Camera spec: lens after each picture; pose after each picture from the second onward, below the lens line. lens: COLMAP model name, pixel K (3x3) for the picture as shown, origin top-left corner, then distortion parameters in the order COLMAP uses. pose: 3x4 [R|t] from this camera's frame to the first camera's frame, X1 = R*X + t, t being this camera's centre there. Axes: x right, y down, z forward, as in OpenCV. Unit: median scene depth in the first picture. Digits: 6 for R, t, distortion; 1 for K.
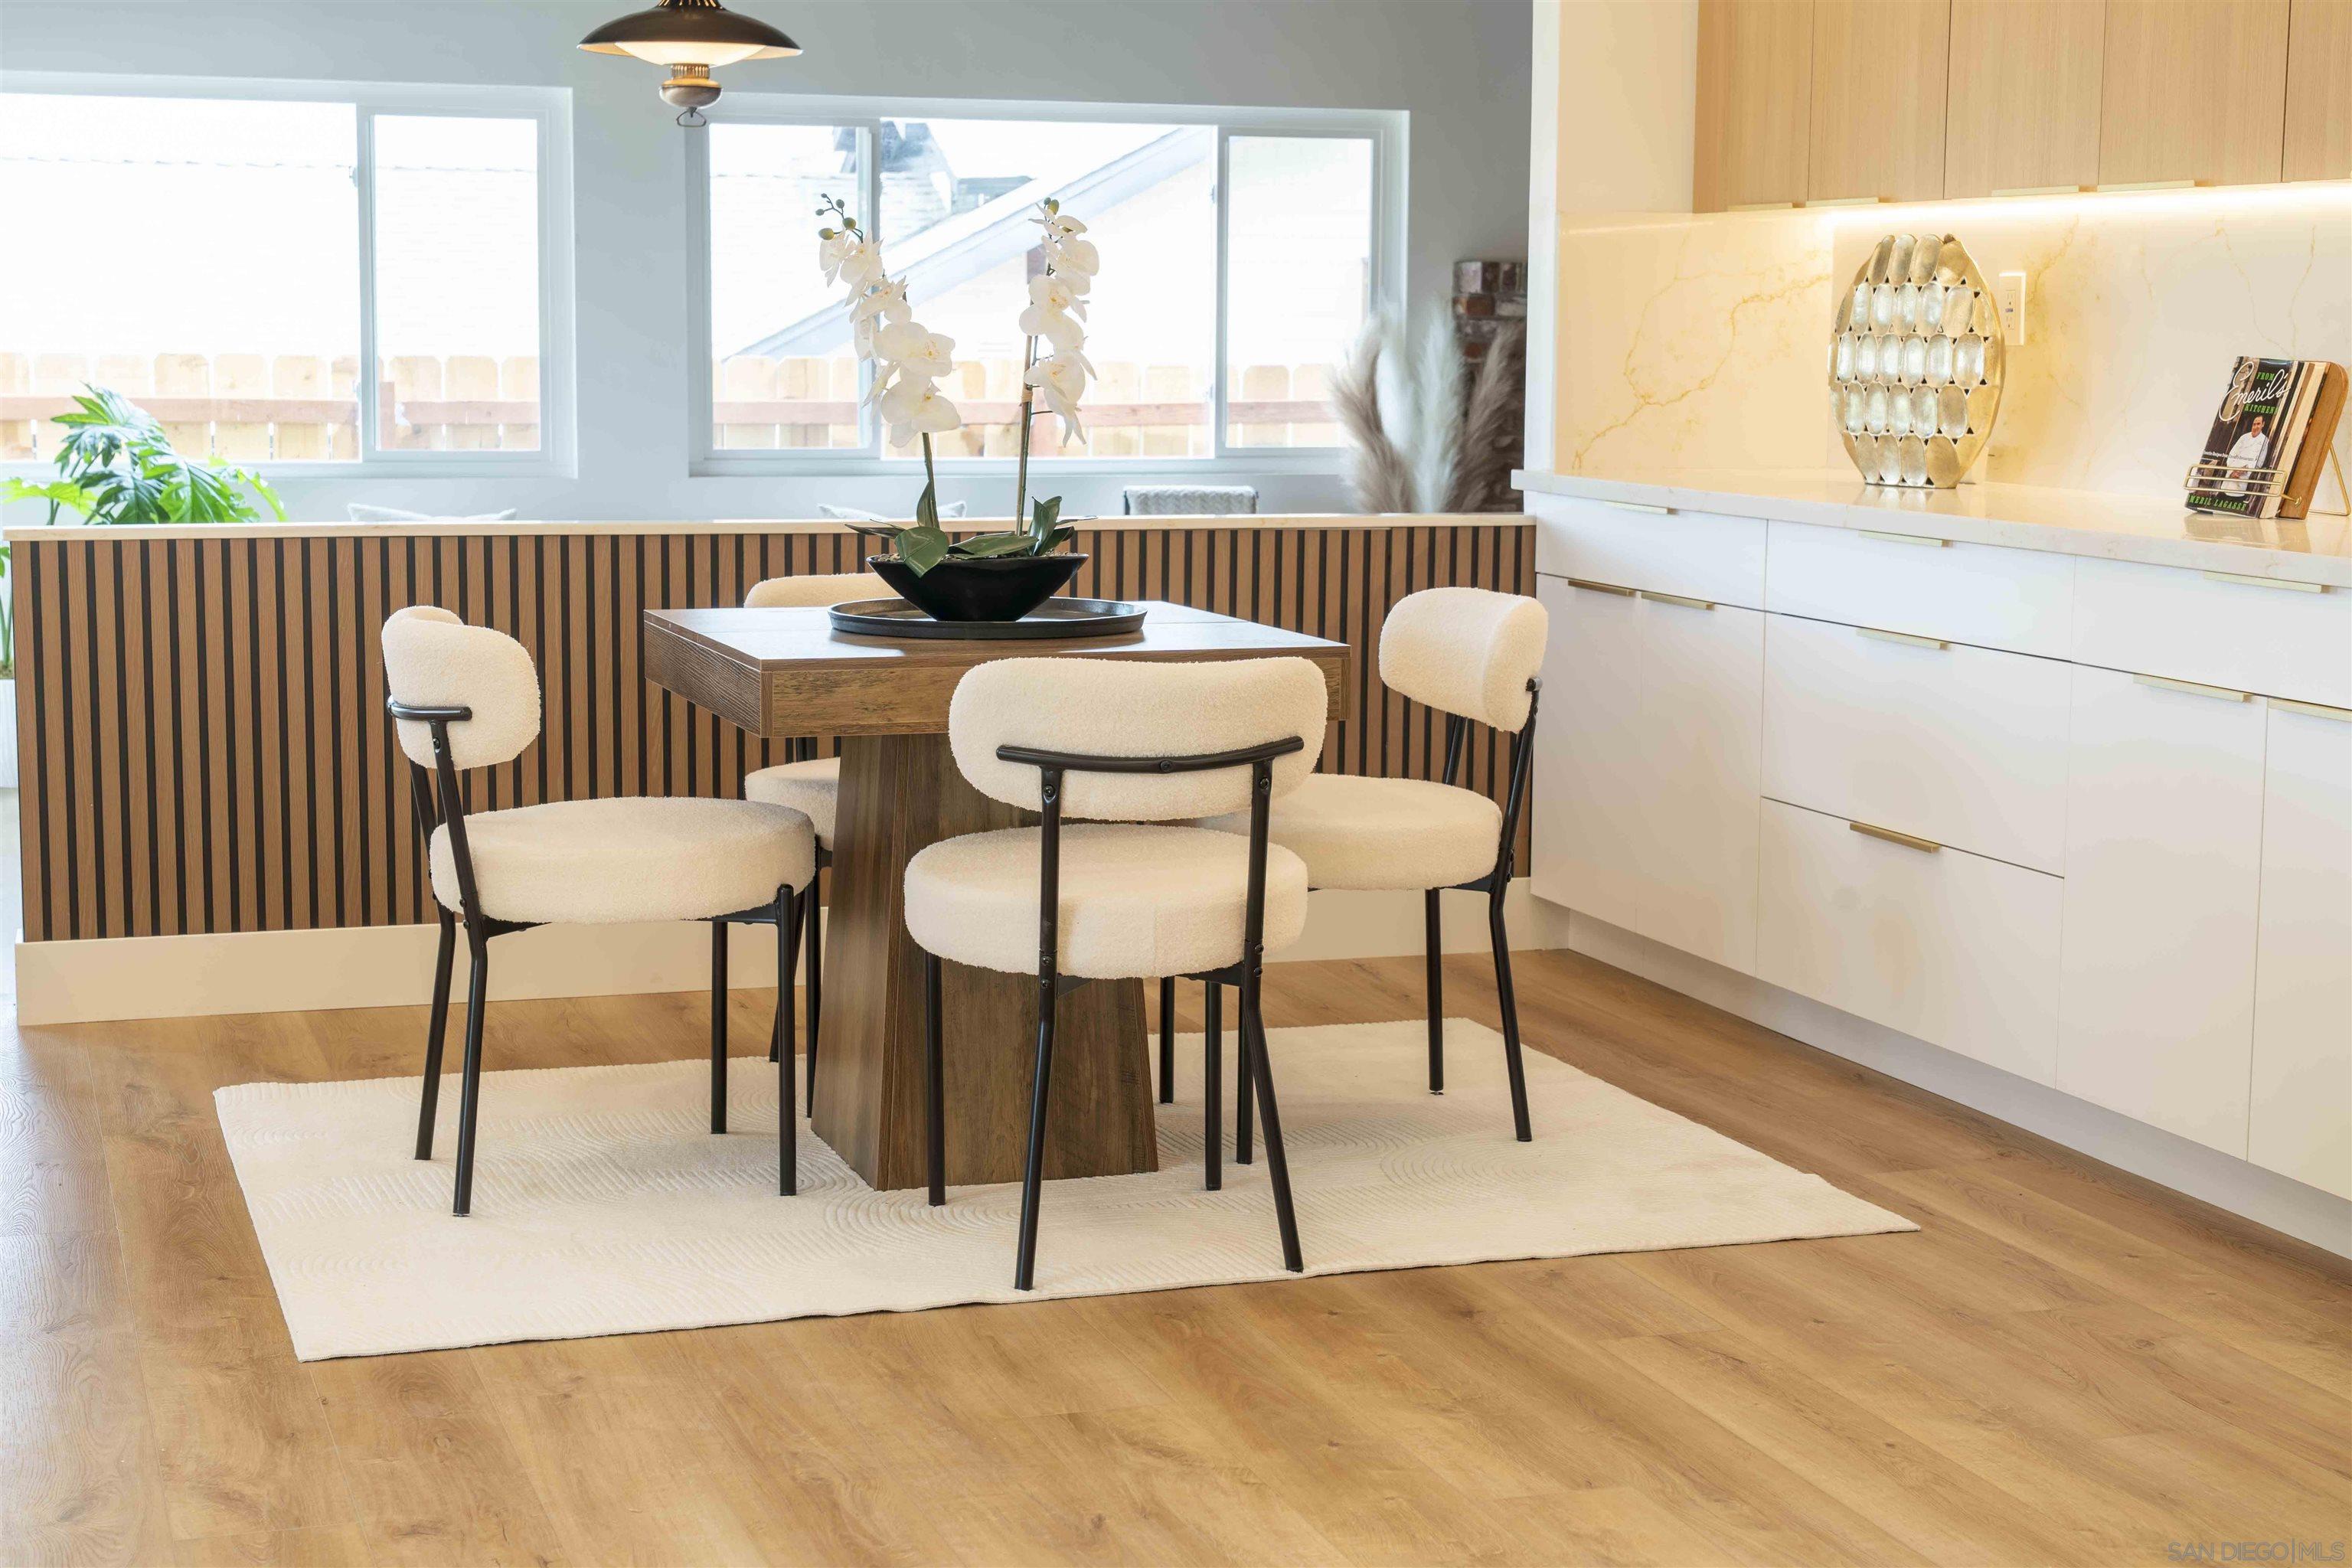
lens RADIAL K [[3537.1, 0, 1185.4], [0, 3537.1, 772.6], [0, 0, 1]] dist [-0.033068, 0.000000]
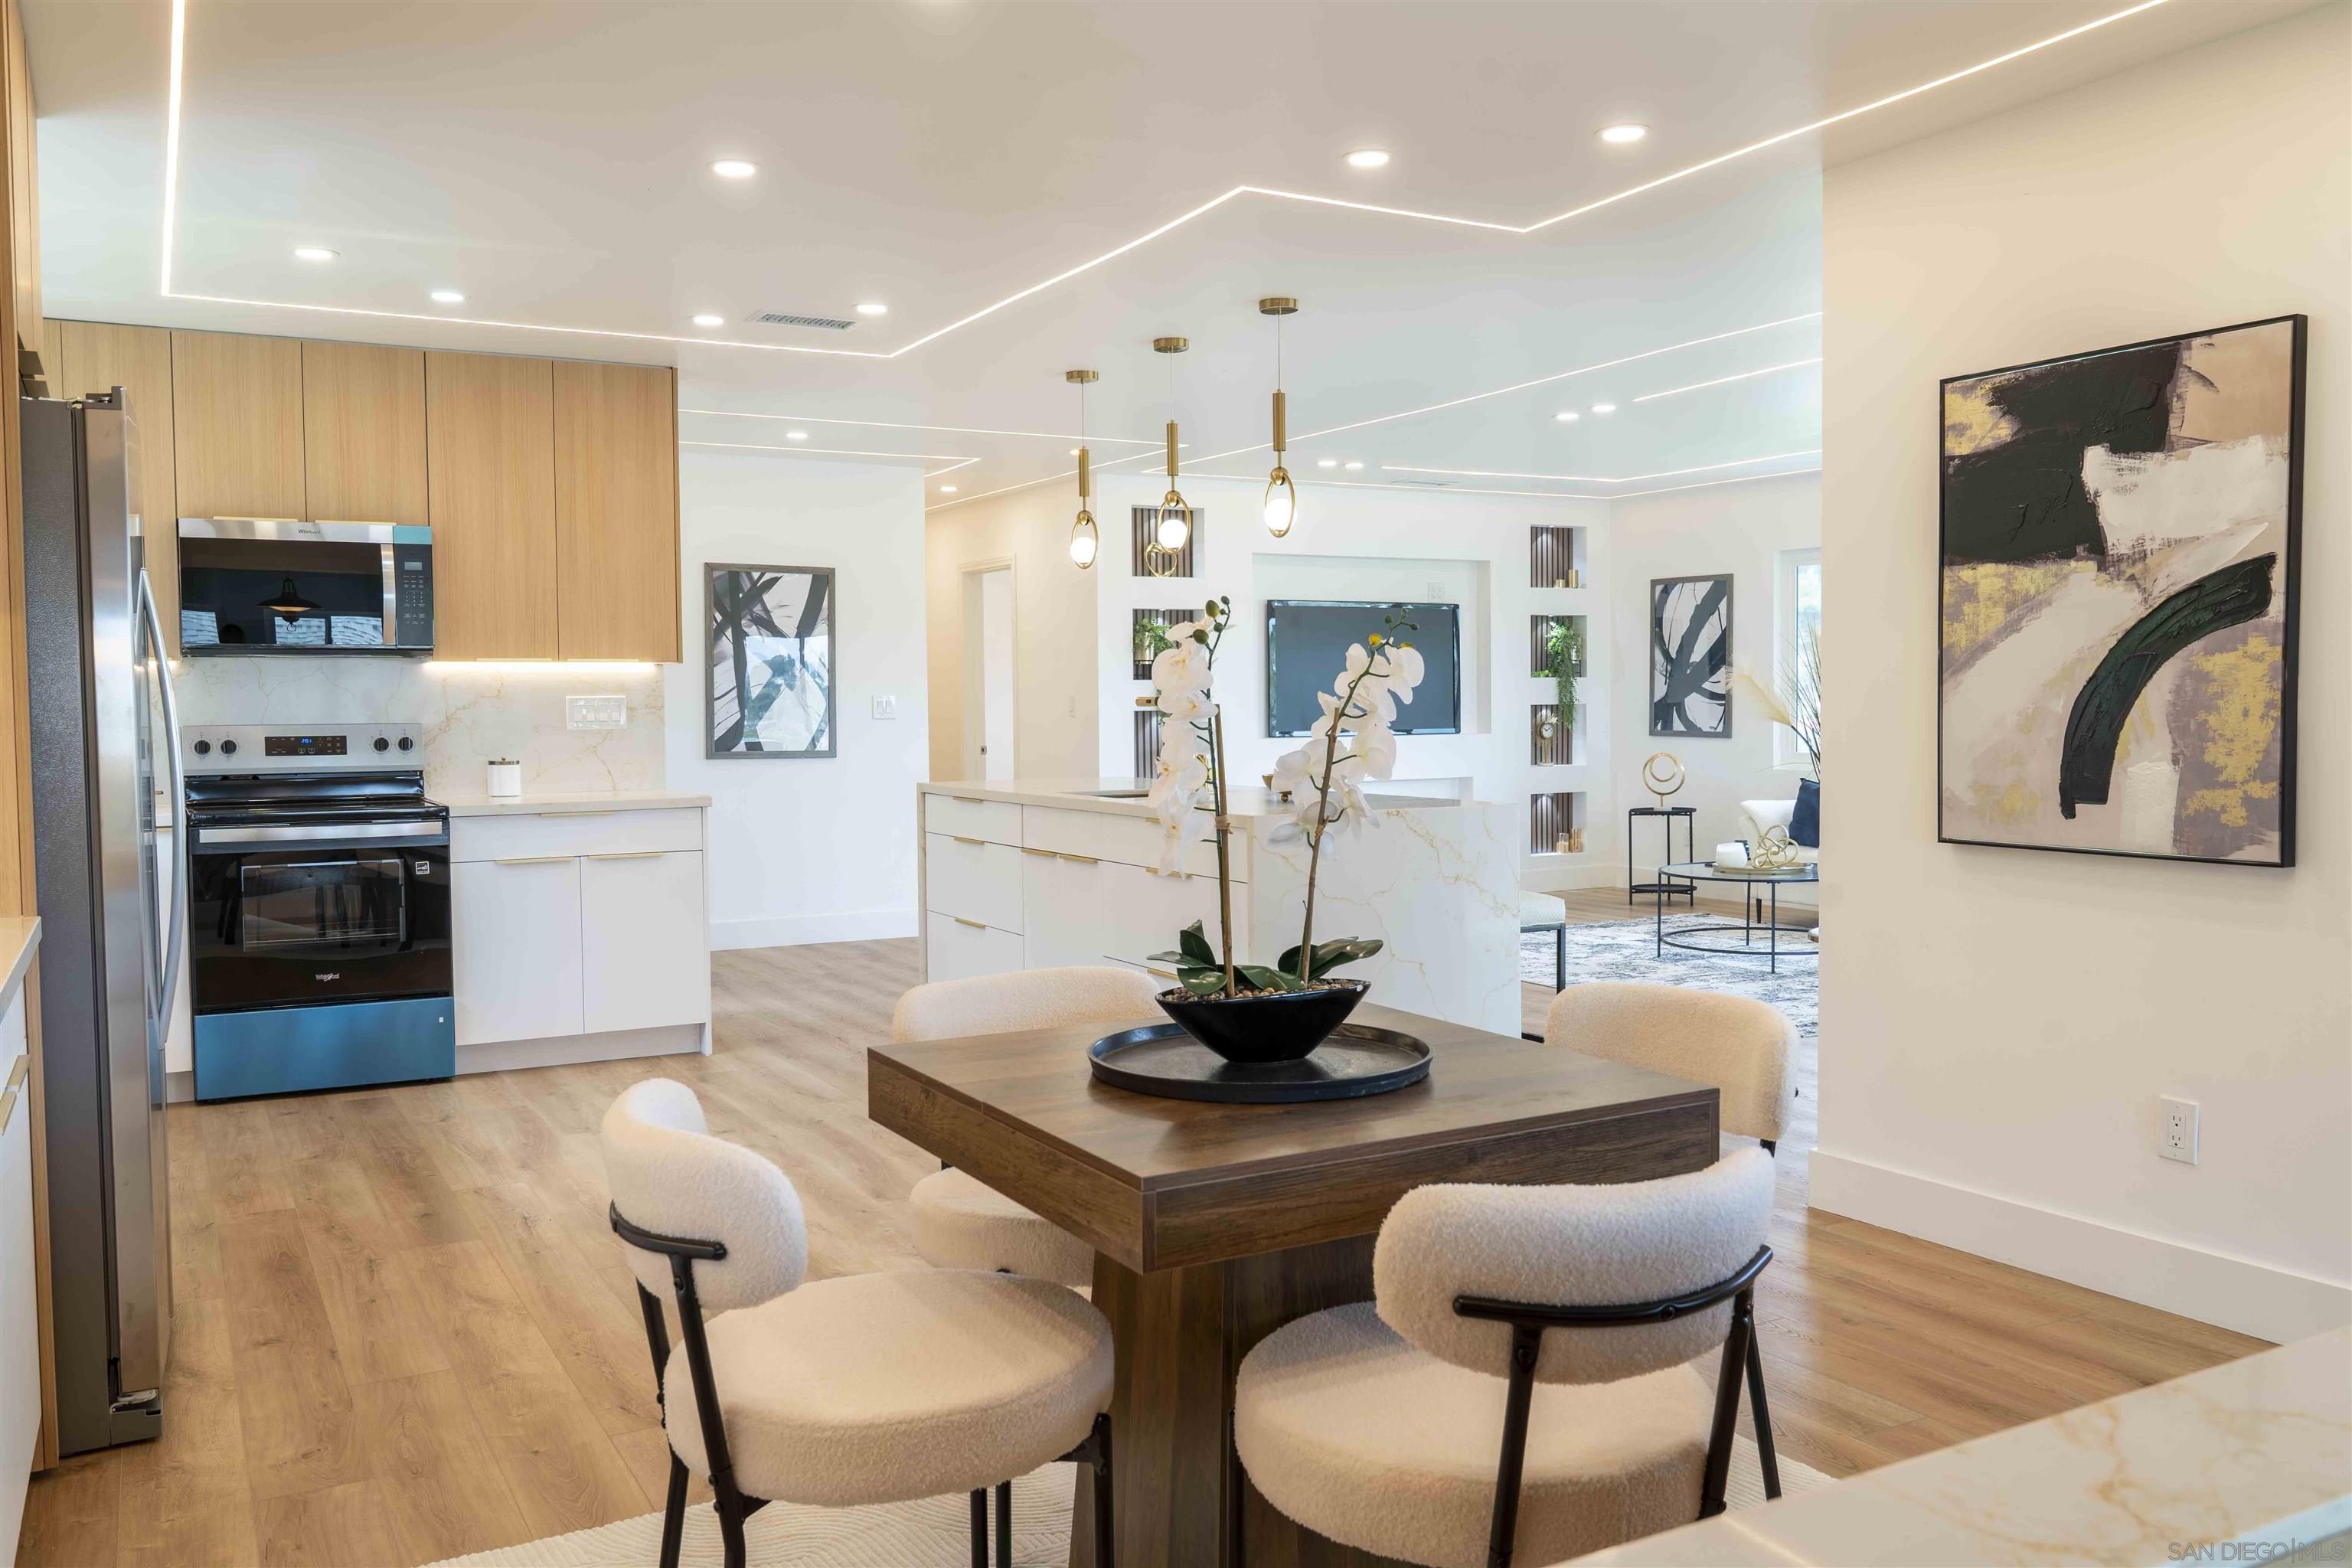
lens RADIAL K [[1838.1, 0, 1170.1], [0, 1838.1, 787.9], [0, 0, 1]] dist [-0.048163, -0.003468]
pose [[-0.984684, 0.009154, -0.174110, 0.057960], [-0.022587, 0.983508, 0.179449, -0.236270], [0.172881, 0.180633, -0.968238, 1.716182]]
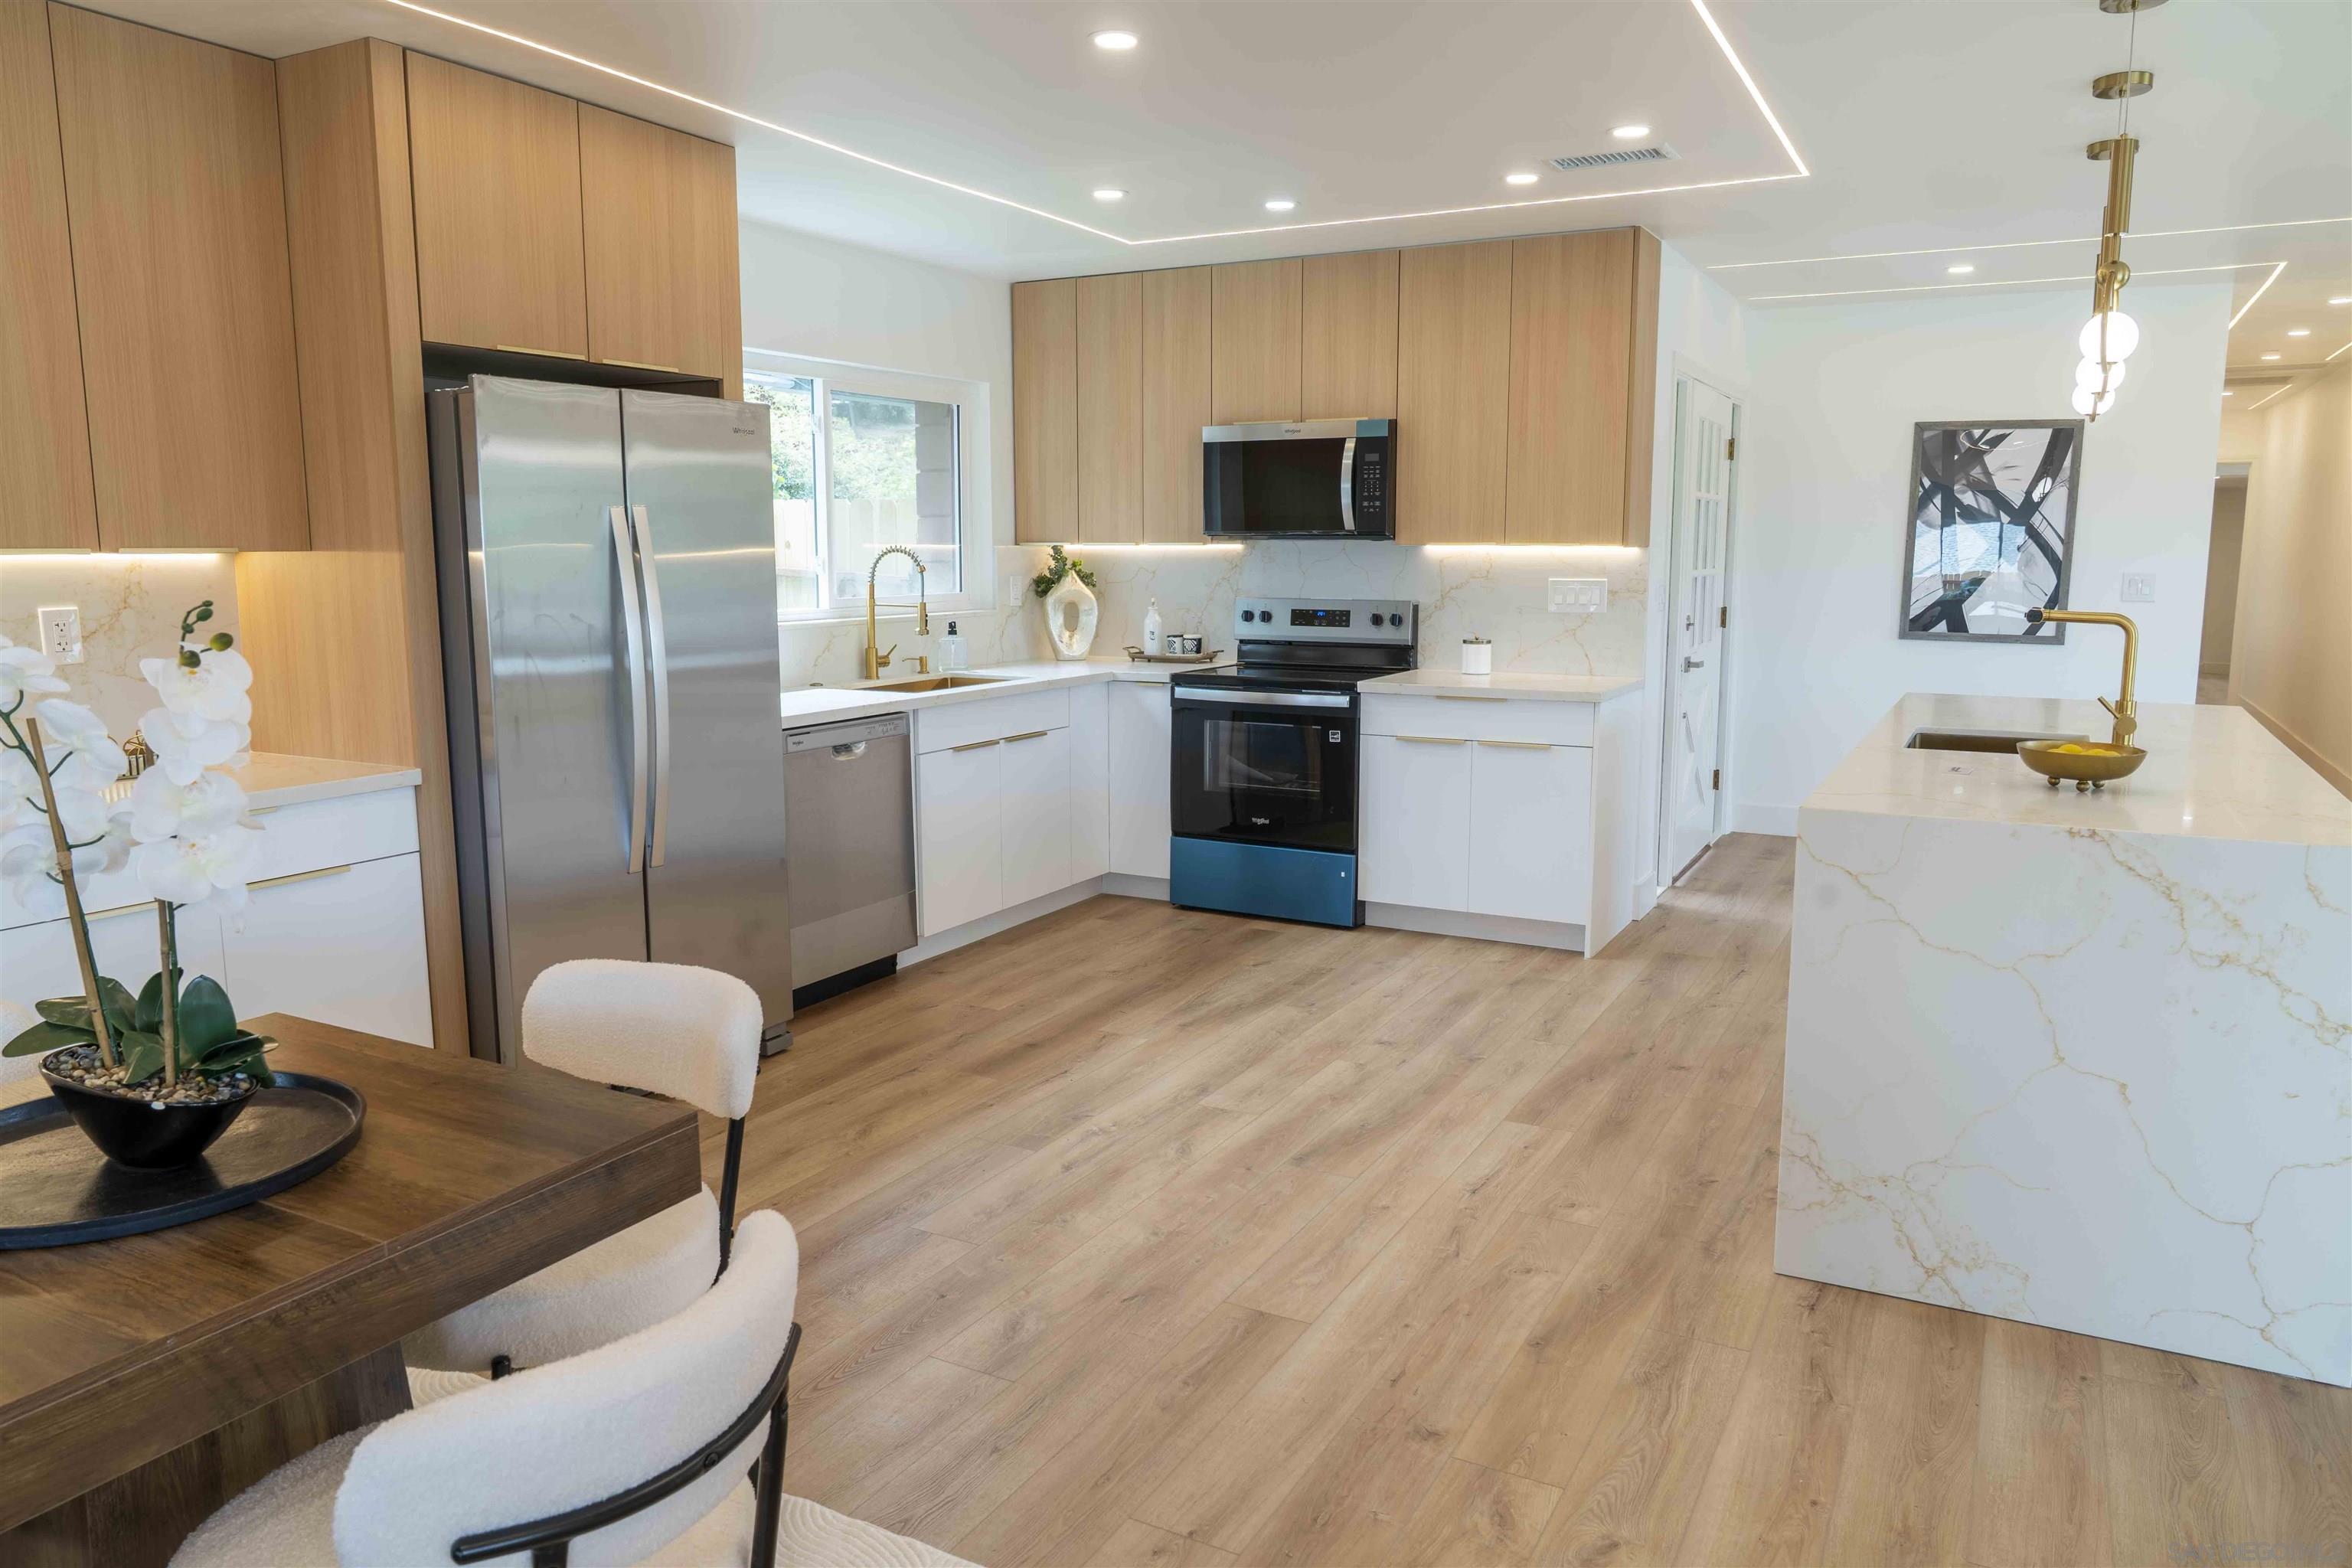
lens RADIAL K [[1575.1, 0, 1188.1], [0, 1575.1, 776.7], [0, 0, 1]] dist [-0.010632, -0.001045]
pose [[-0.673274, -0.115322, 0.730344, -0.525645], [0.097027, 0.965440, 0.241889, -0.214032], [-0.732999, 0.233721, -0.638817, 1.220427]]
